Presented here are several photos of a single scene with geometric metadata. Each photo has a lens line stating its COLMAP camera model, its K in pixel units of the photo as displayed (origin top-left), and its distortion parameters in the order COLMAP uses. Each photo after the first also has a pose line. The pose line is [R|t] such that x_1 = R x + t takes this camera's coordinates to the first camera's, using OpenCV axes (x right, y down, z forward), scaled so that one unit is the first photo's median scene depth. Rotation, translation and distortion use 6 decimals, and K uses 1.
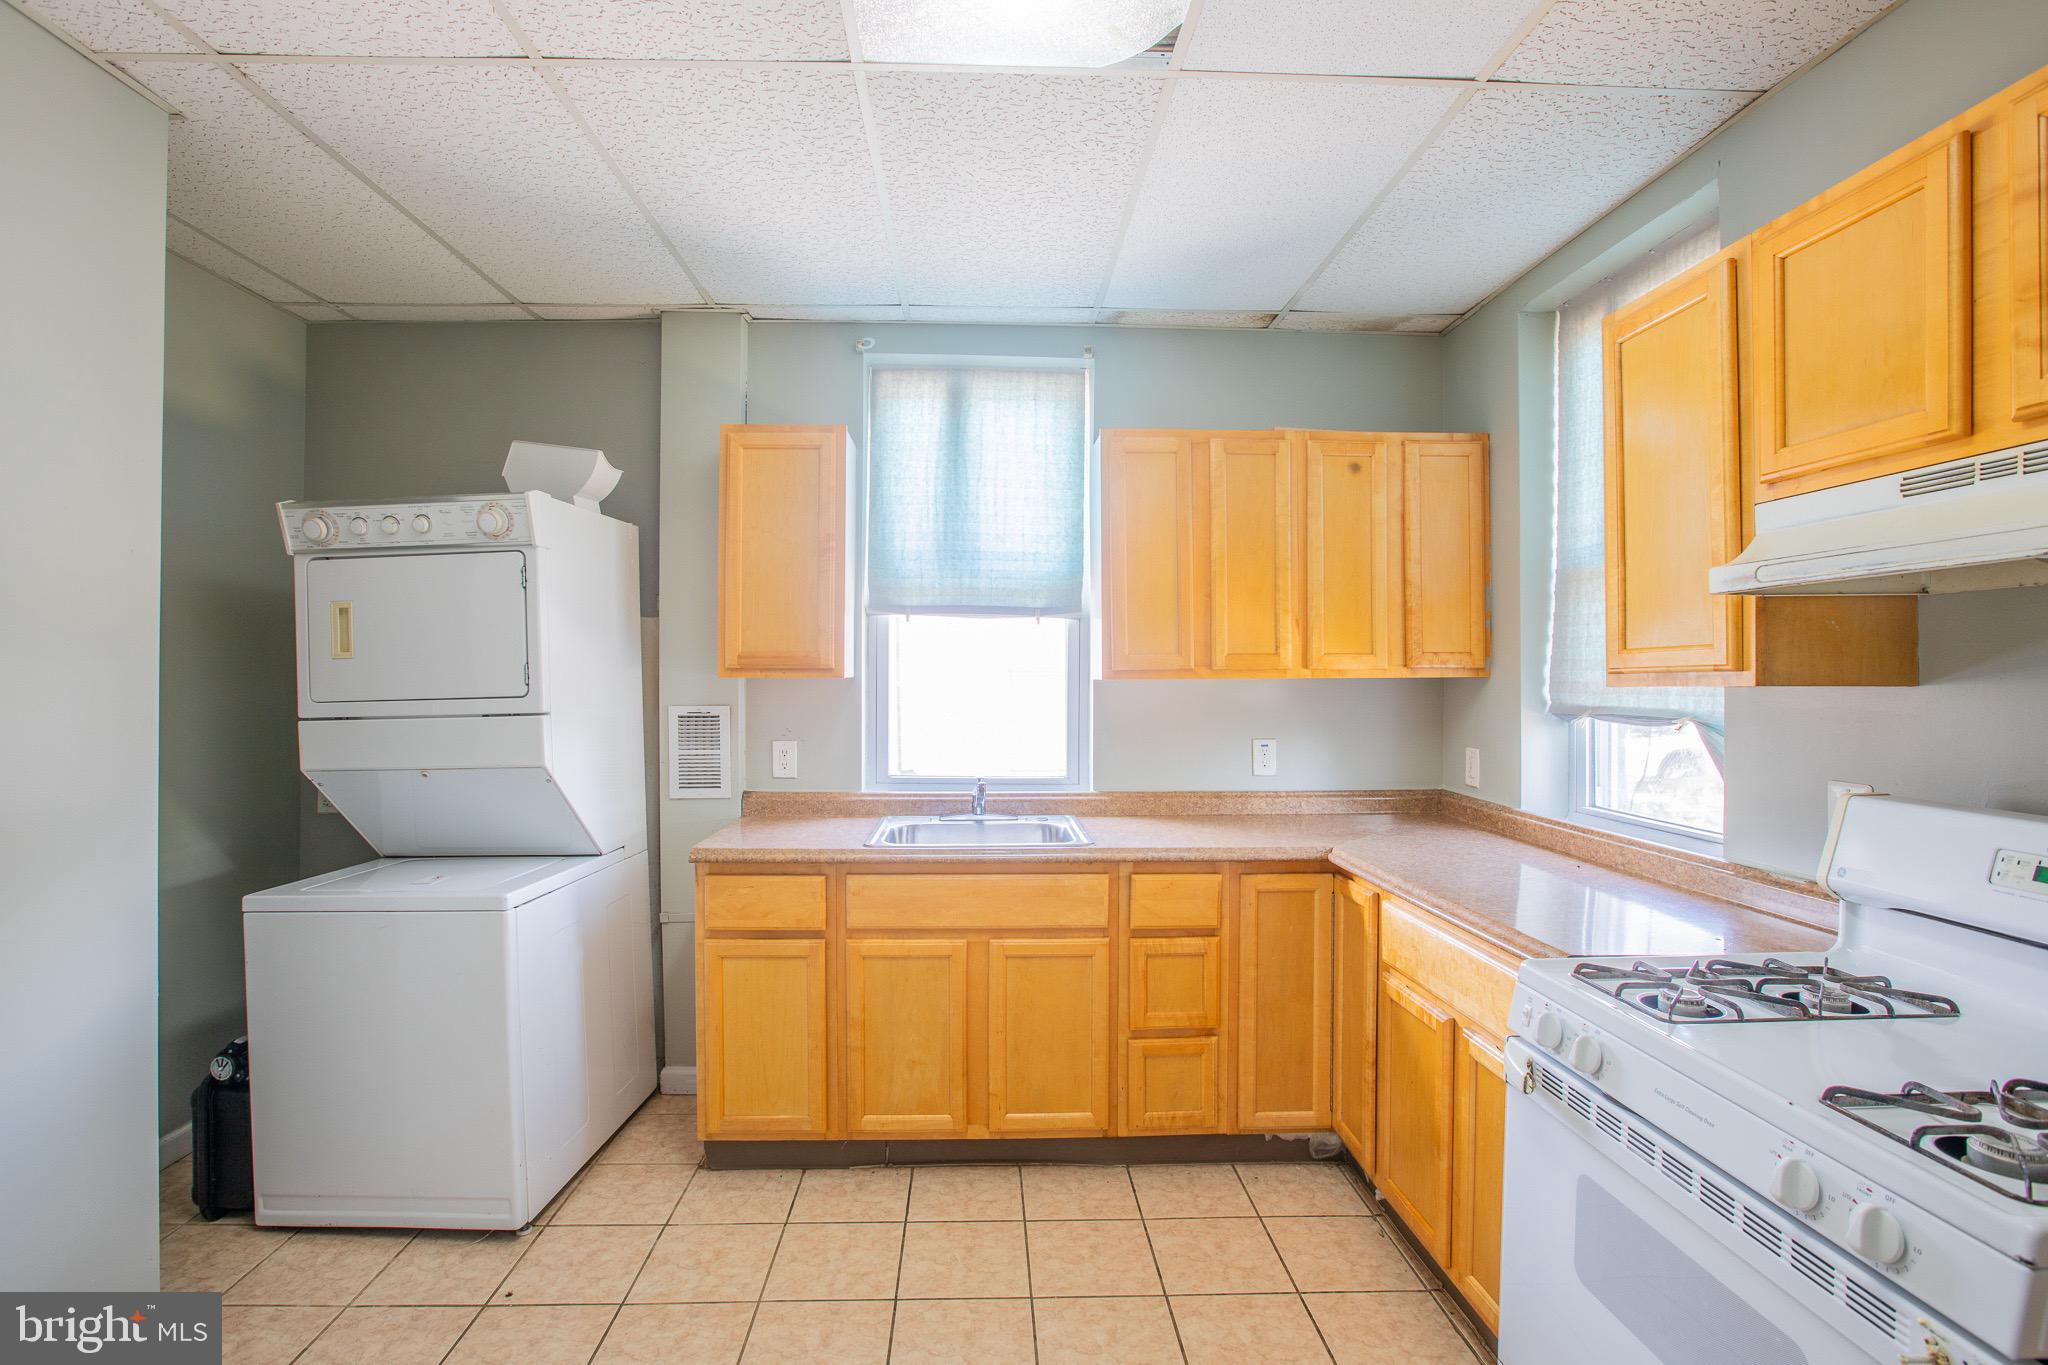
lens RADIAL K [[980.2, 0, 1024.8], [0, 980.2, 681.0], [0, 0, 1]] dist [-0.040643, 0.014689]
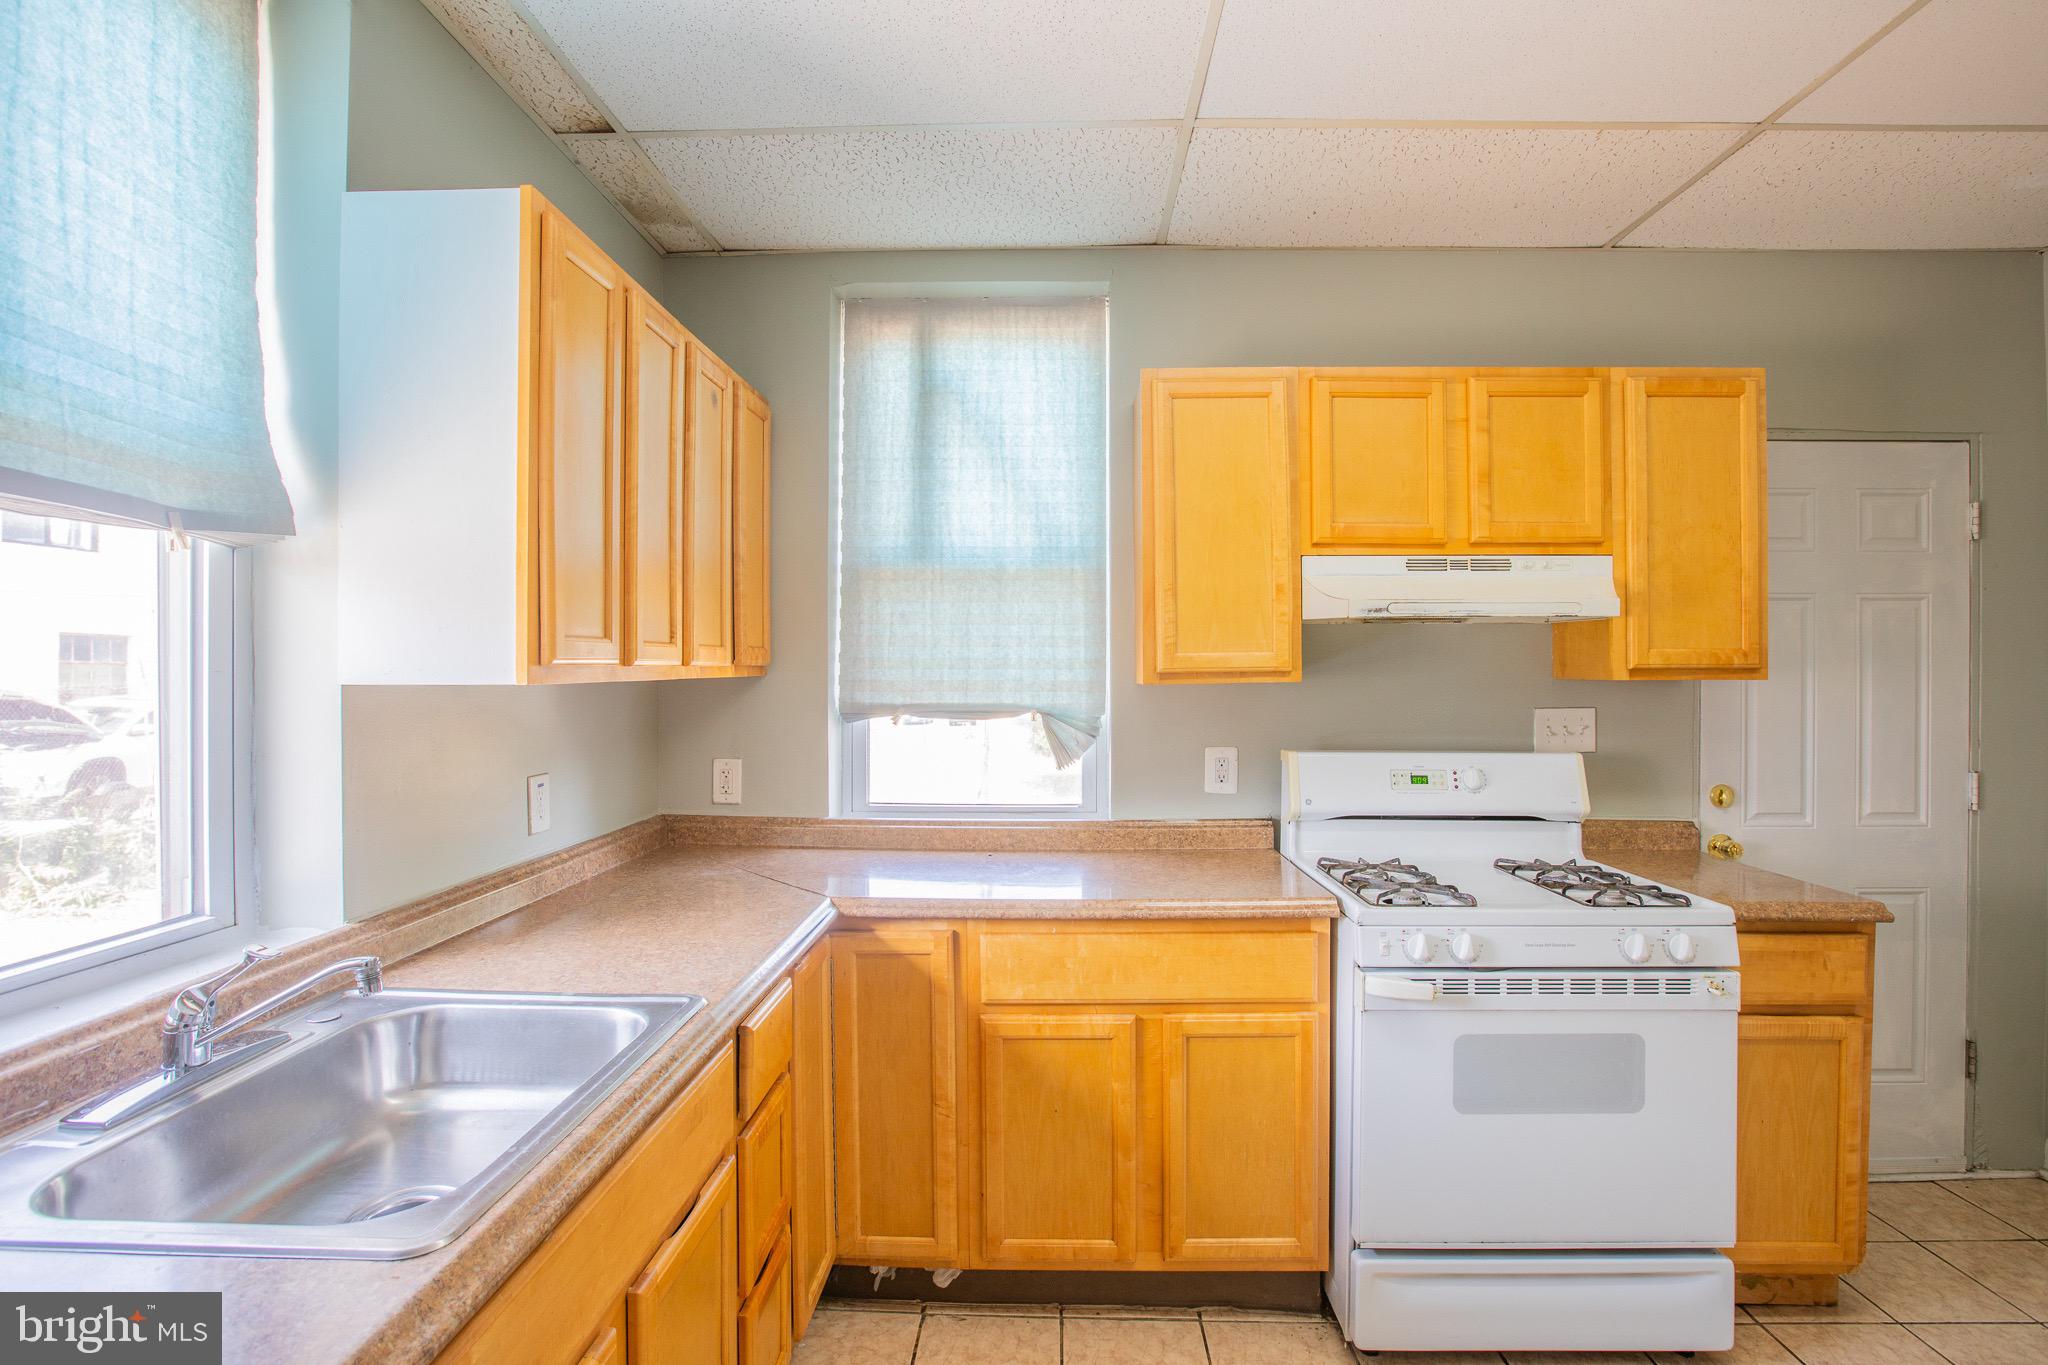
lens RADIAL K [[980.2, 0, 1029.8], [0, 980.2, 675.1], [0, 0, 1]] dist [-0.040643, 0.014689]
pose [[0.072746, -0.004655, 0.997340, -0.429942], [0.005252, 0.999977, 0.004284, -0.007929], [-0.997337, 0.004927, 0.072769, 0.764482]]
